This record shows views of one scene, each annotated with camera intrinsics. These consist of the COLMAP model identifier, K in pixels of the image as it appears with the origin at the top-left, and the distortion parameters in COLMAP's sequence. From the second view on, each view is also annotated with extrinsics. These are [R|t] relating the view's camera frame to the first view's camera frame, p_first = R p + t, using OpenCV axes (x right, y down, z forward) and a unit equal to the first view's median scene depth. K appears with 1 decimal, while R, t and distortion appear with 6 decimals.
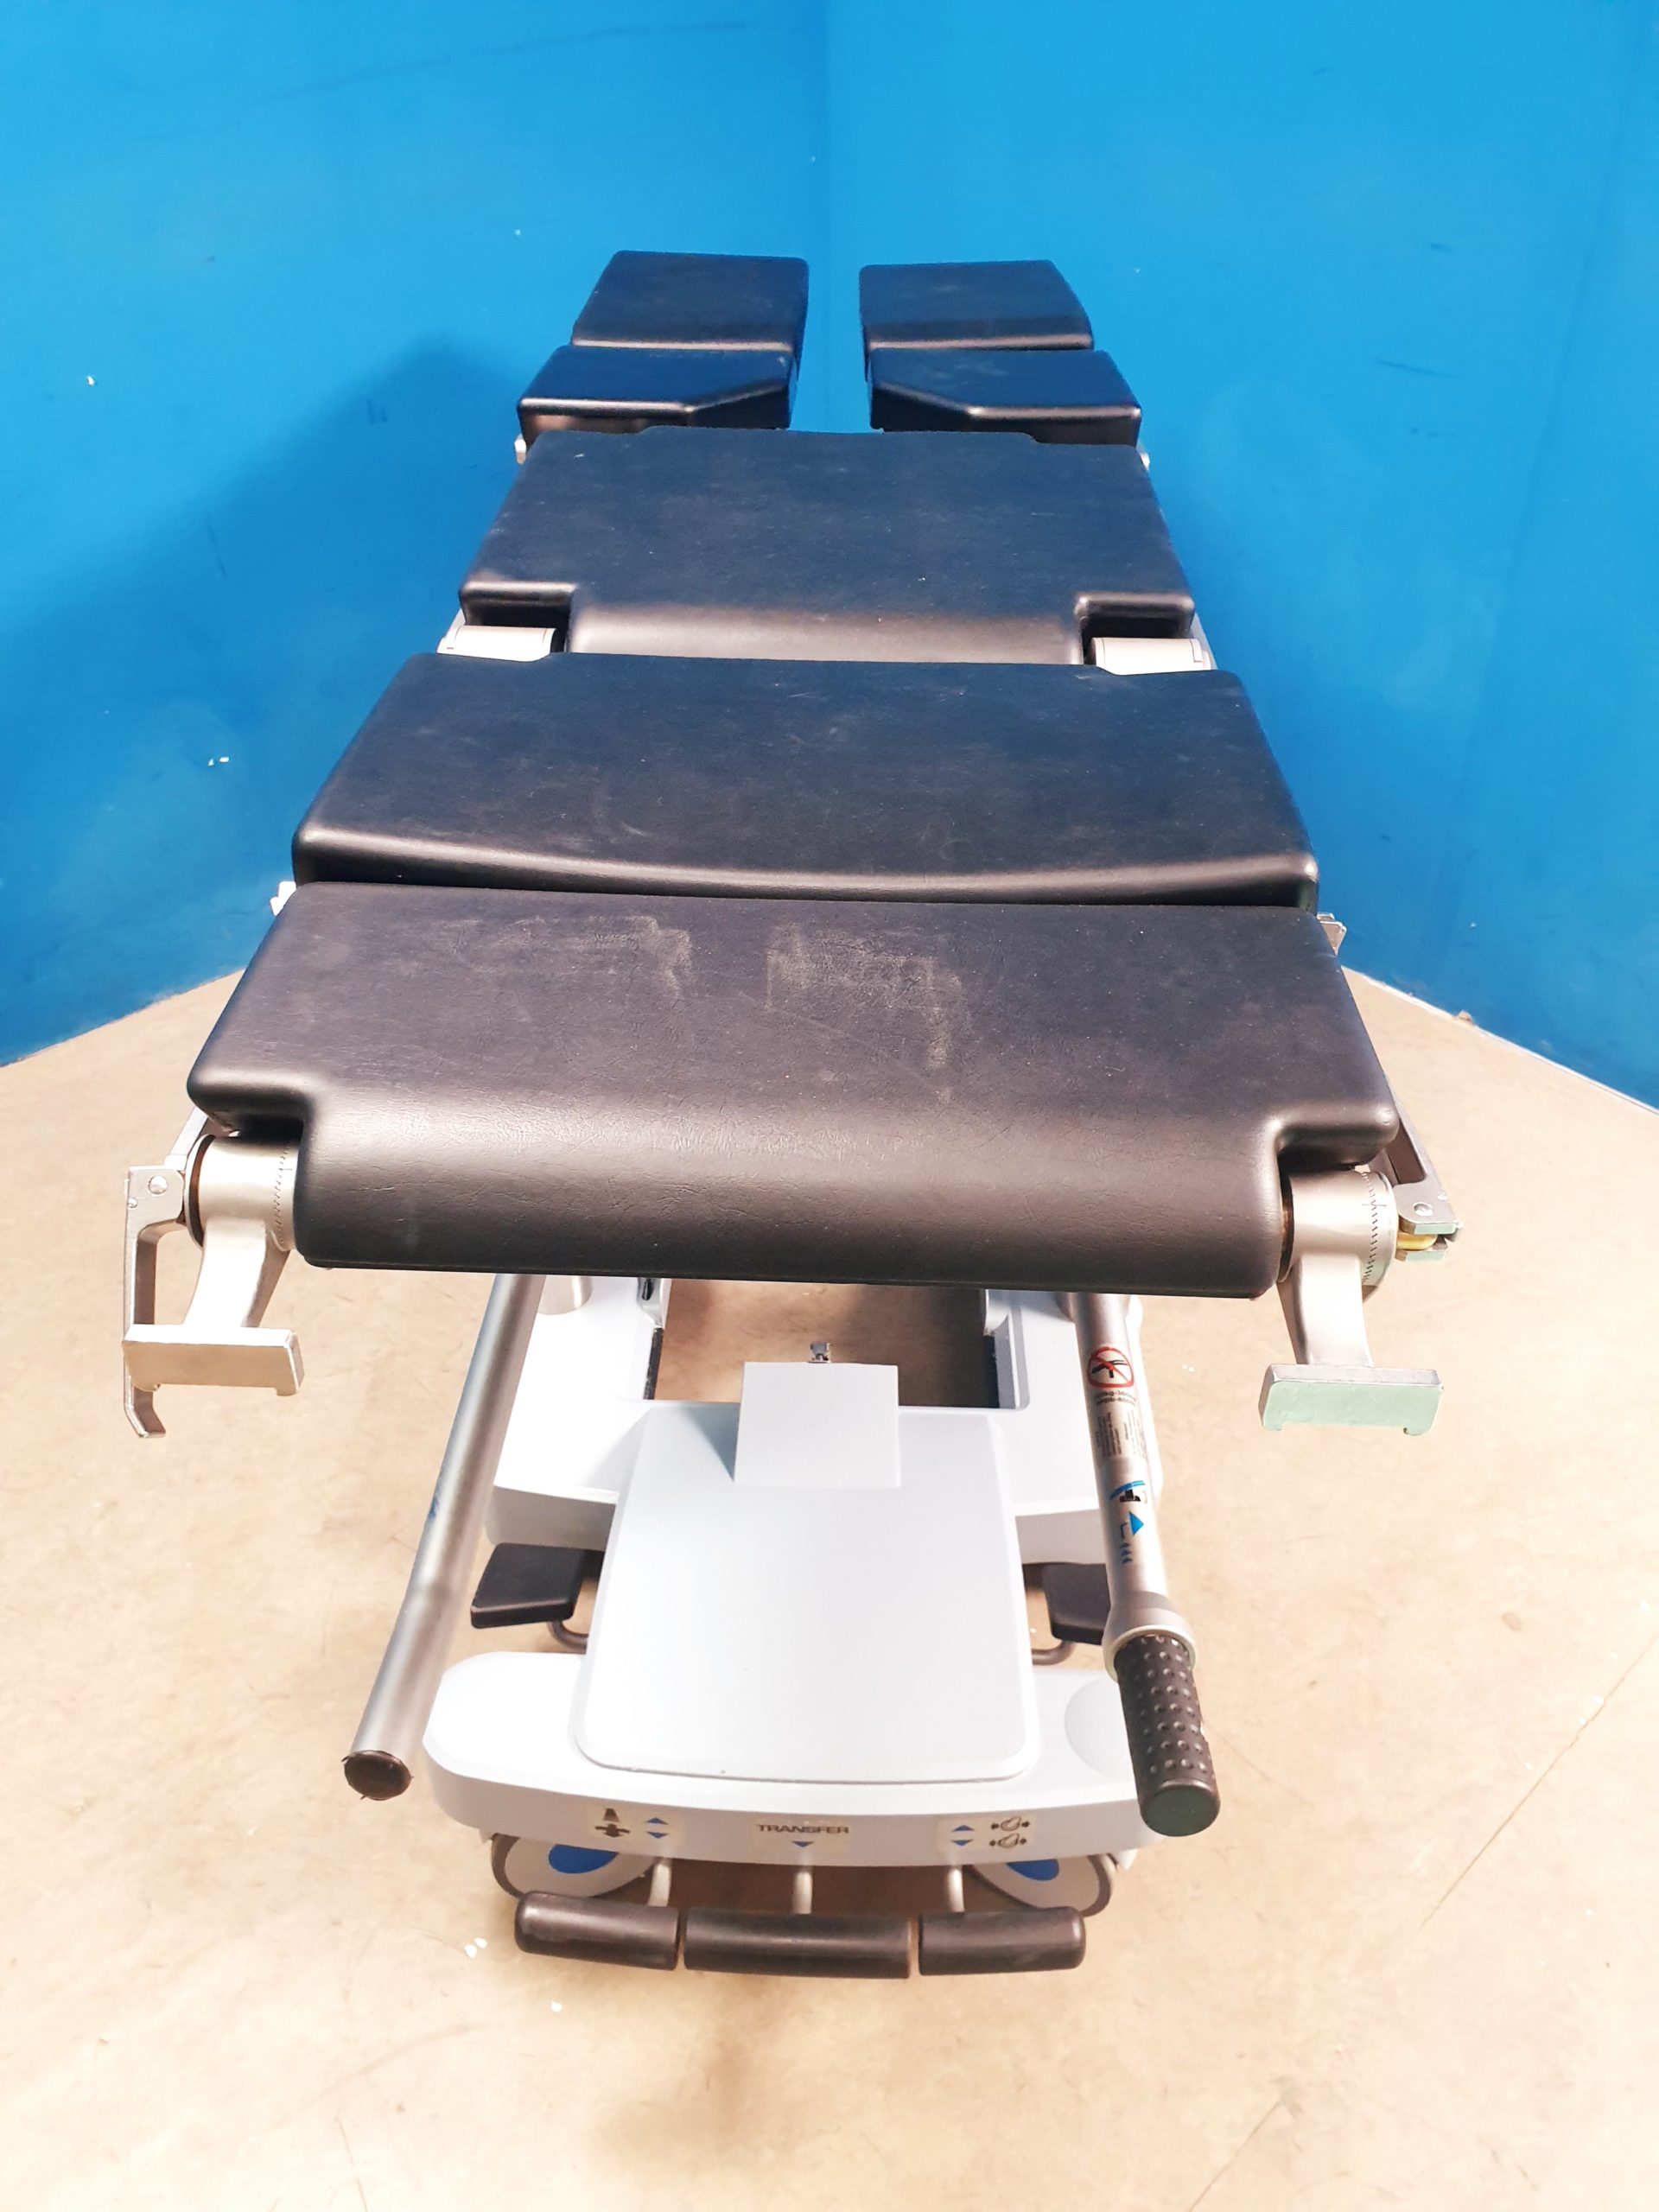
lens RADIAL K [[1670.9, 0, 829.5], [0, 1670.9, 1106.0], [0, 0, 1]] dist [0.001781, 0.082092]
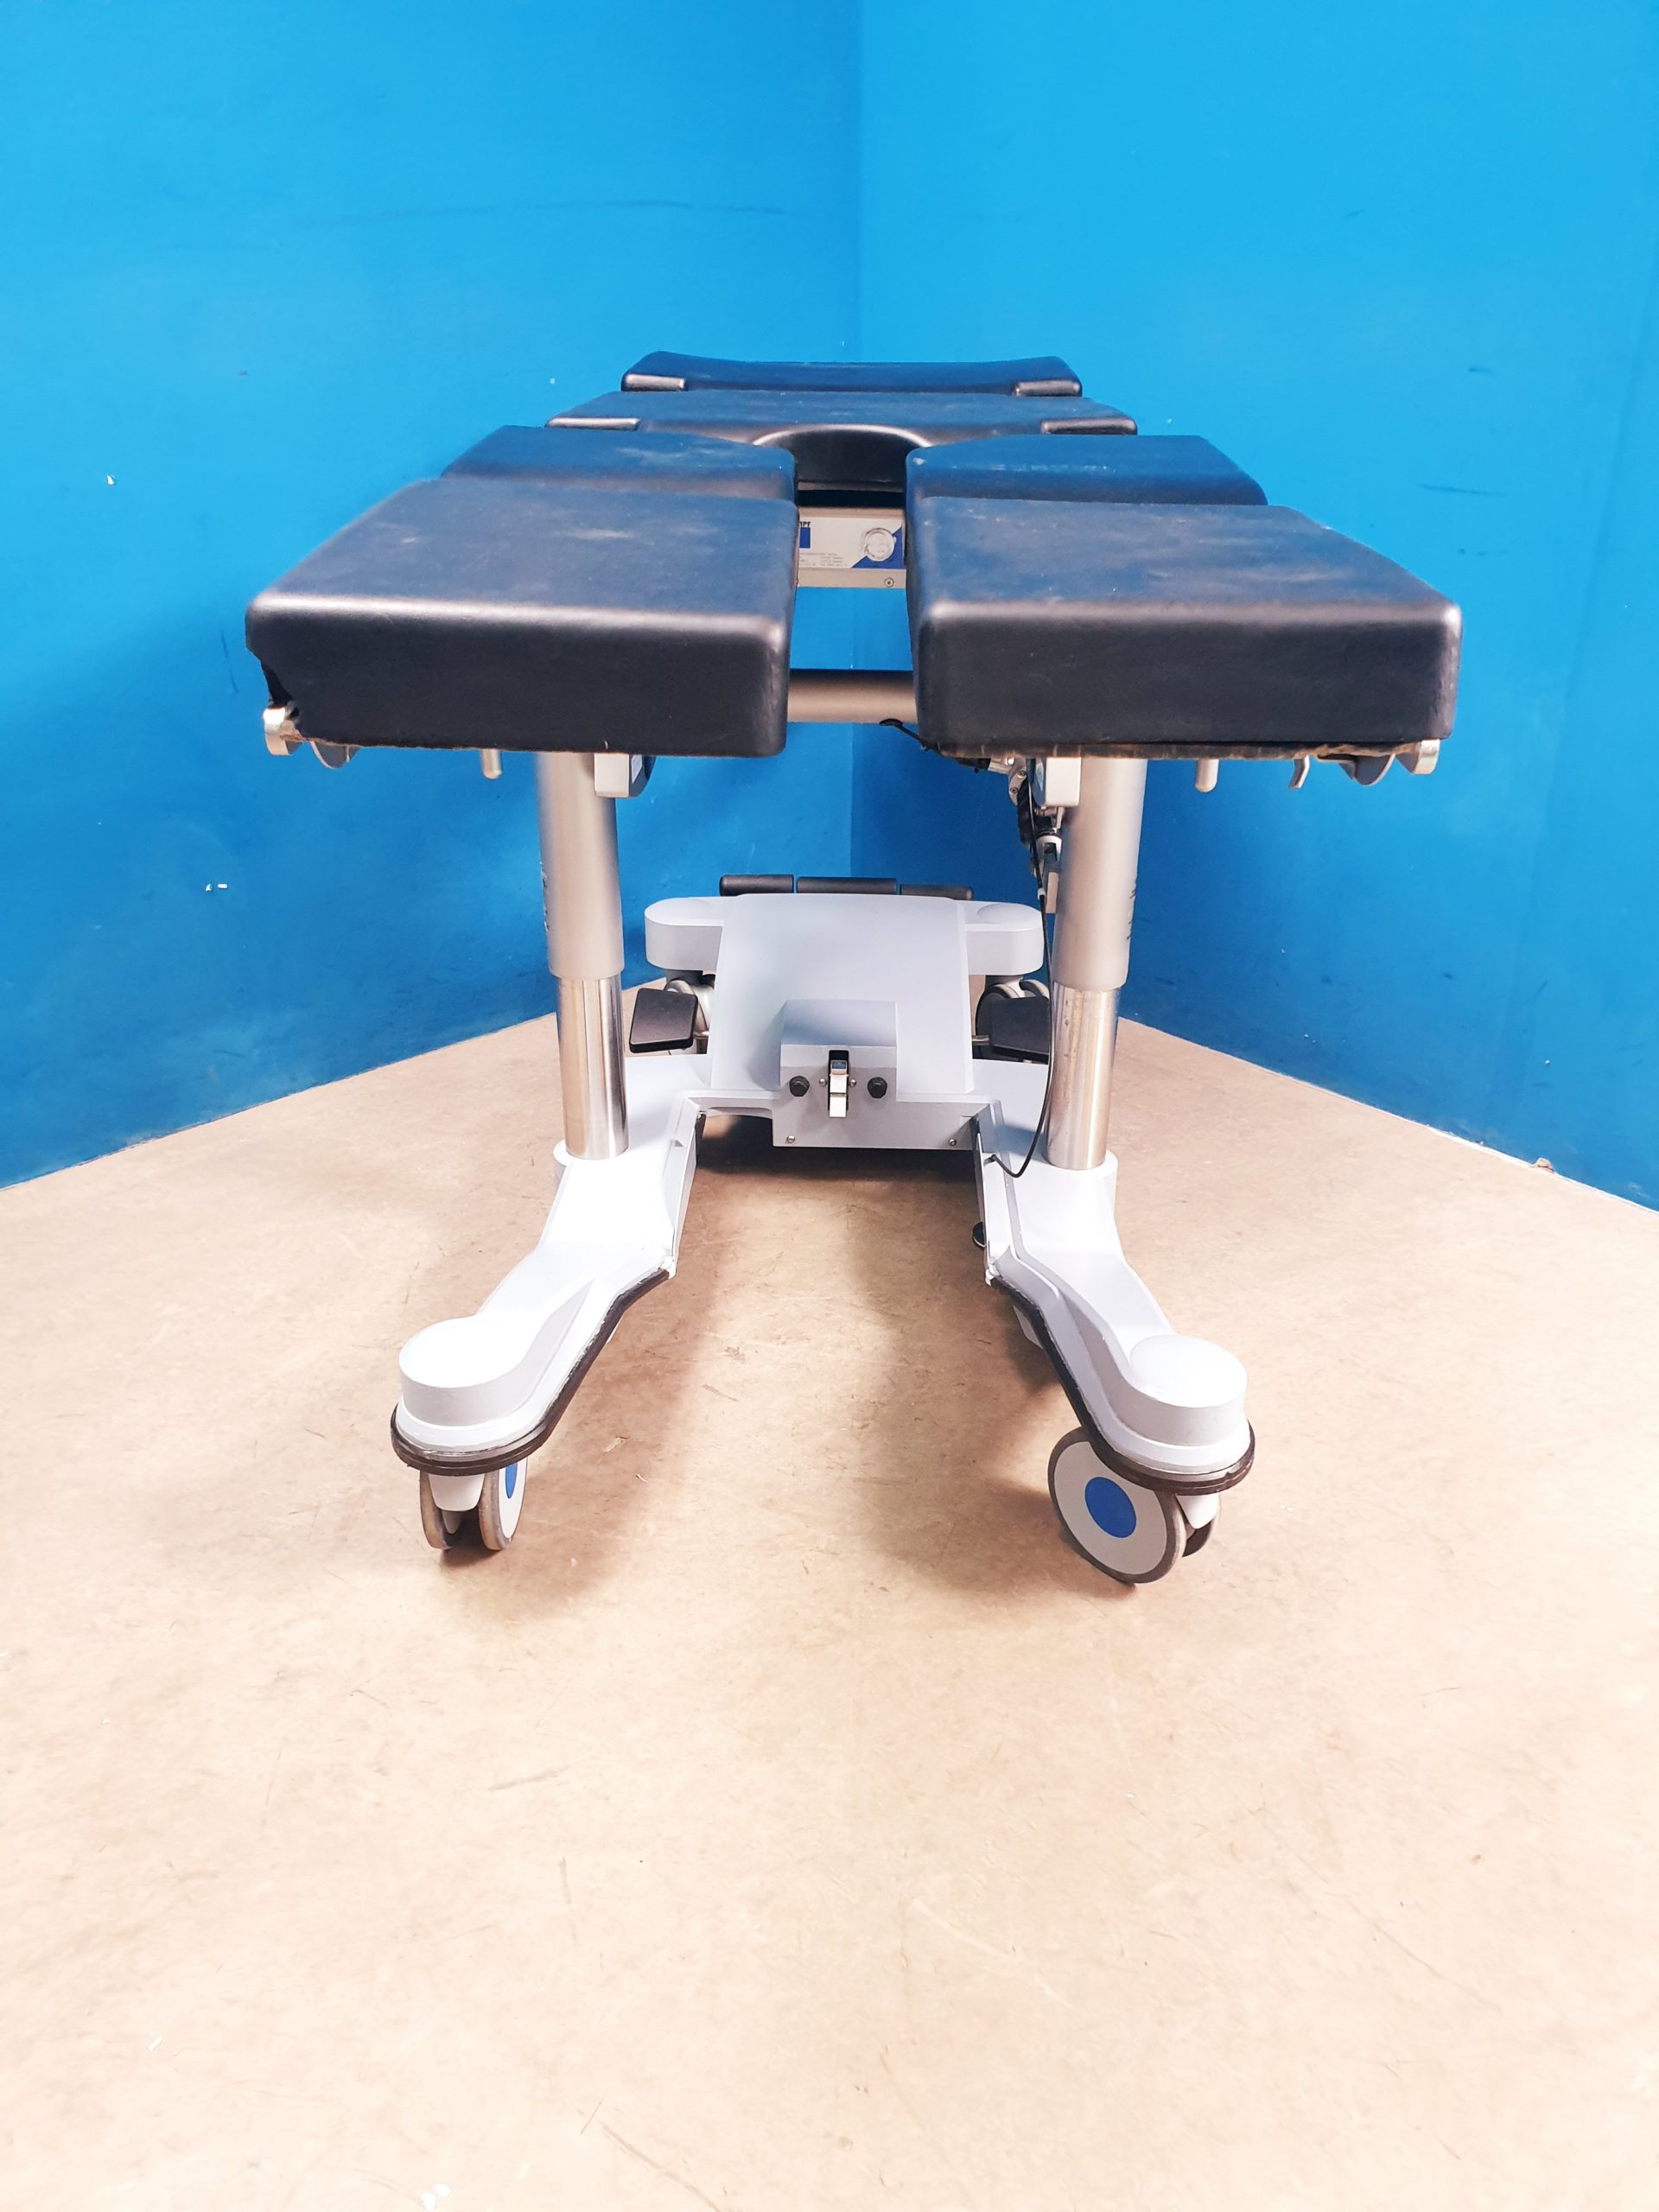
lens RADIAL K [[1682.5, 0, 867.8], [0, 1682.5, 1103.7], [0, 0, 1]] dist [-0.015645, 0.080119]
pose [[0.999788, 0.003892, 0.020235, -0.022296], [-0.000434, 0.985759, -0.168164, 0.097952], [-0.020601, 0.168119, 0.985551, 0.107052]]
